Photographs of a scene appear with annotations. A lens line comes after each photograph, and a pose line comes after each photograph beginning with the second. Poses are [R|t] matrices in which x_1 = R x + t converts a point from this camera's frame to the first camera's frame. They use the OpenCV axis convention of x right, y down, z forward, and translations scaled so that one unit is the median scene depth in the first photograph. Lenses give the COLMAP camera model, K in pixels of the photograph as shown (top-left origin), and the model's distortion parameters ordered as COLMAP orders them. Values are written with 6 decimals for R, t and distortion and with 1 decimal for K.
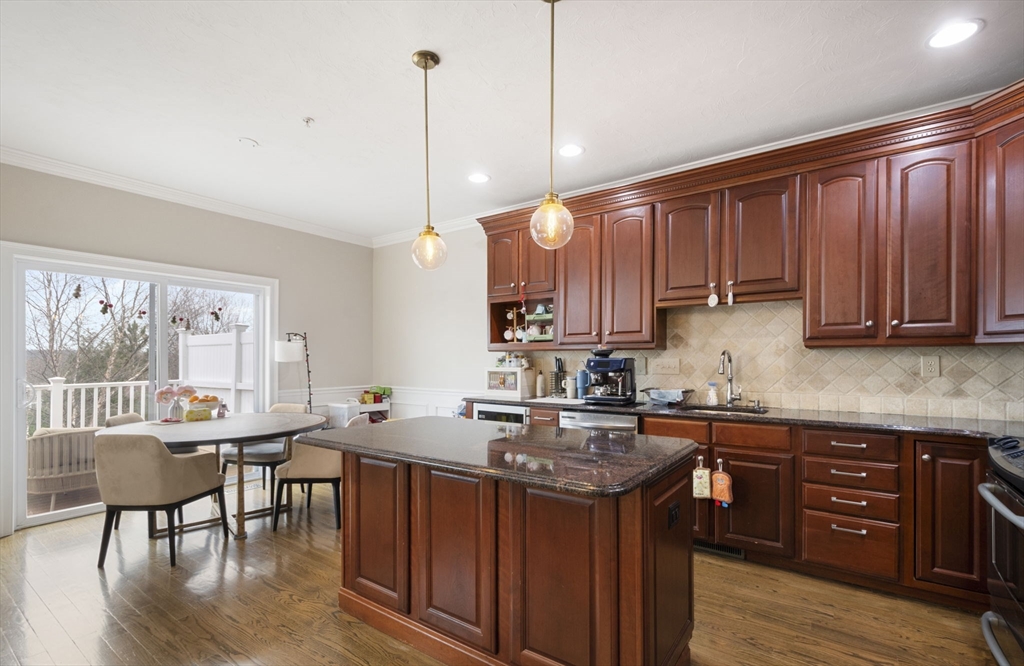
lens RADIAL K [[486.7, 0, 519.3], [0, 486.7, 360.3], [0, 0, 1]] dist [0.005392, -0.000737]
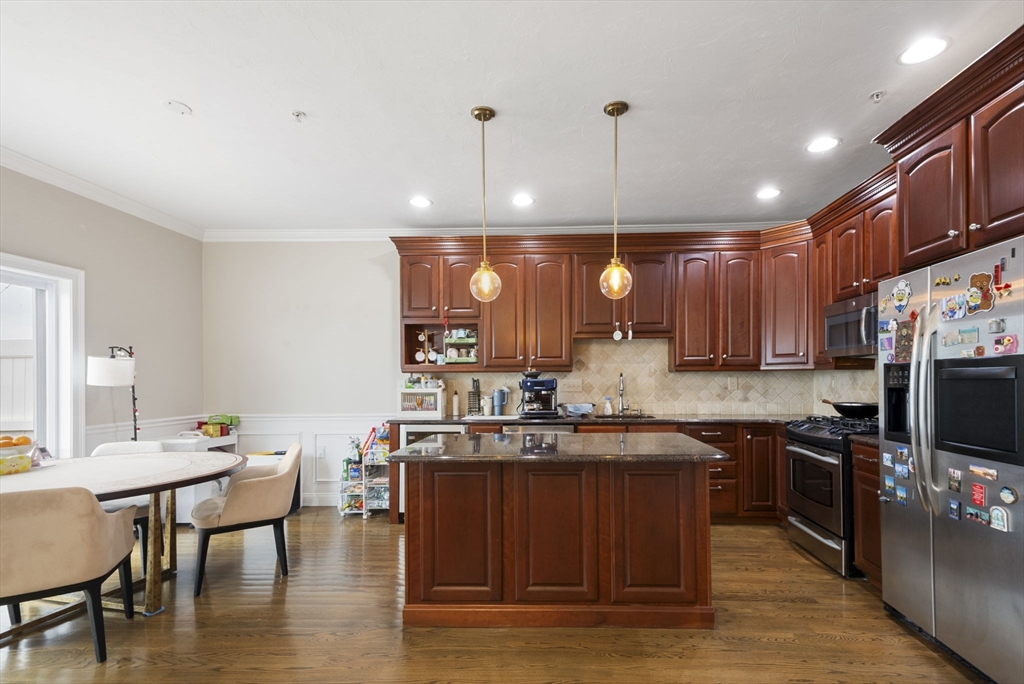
lens RADIAL K [[508.1, 0, 568.1], [0, 508.1, 381.7], [0, 0, 1]] dist [0.028661, -0.000490]
pose [[0.813039, -0.006428, 0.582173, -0.473933], [0.006371, 0.999977, 0.002145, -0.000179], [-0.582174, 0.001965, 0.813062, -0.046026]]
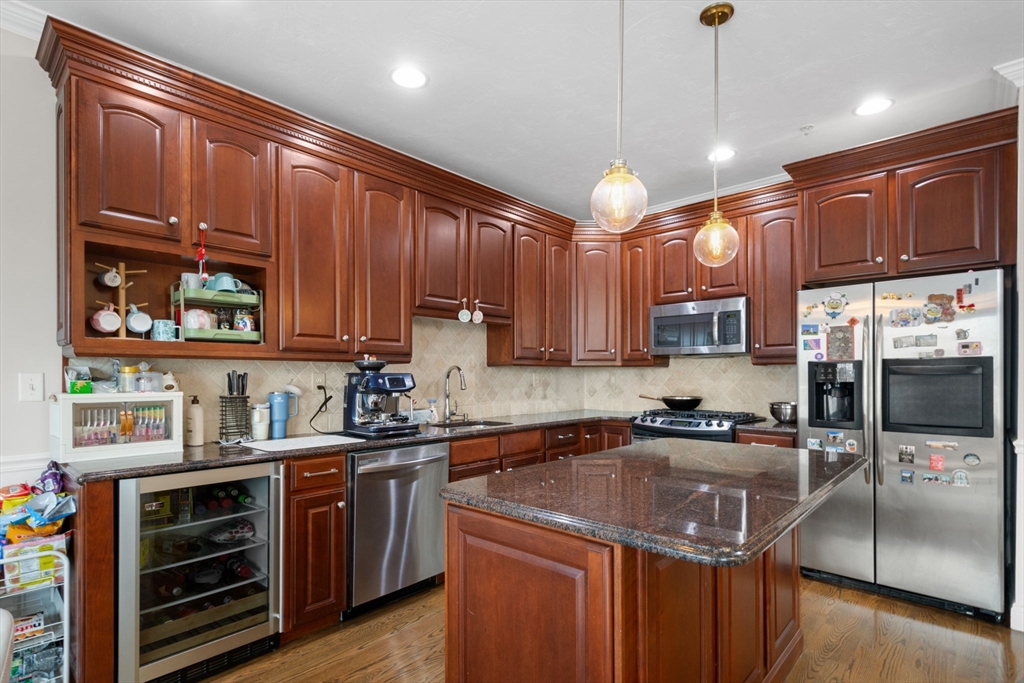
lens RADIAL K [[508.1, 0, 542.4], [0, 508.1, 374.6], [0, 0, 1]] dist [0.028661, -0.000490]
pose [[0.082497, 0.002779, 0.996587, -0.567027], [0.004953, 0.999983, -0.003199, 0.001094], [-0.996579, 0.005200, 0.082482, 0.687030]]
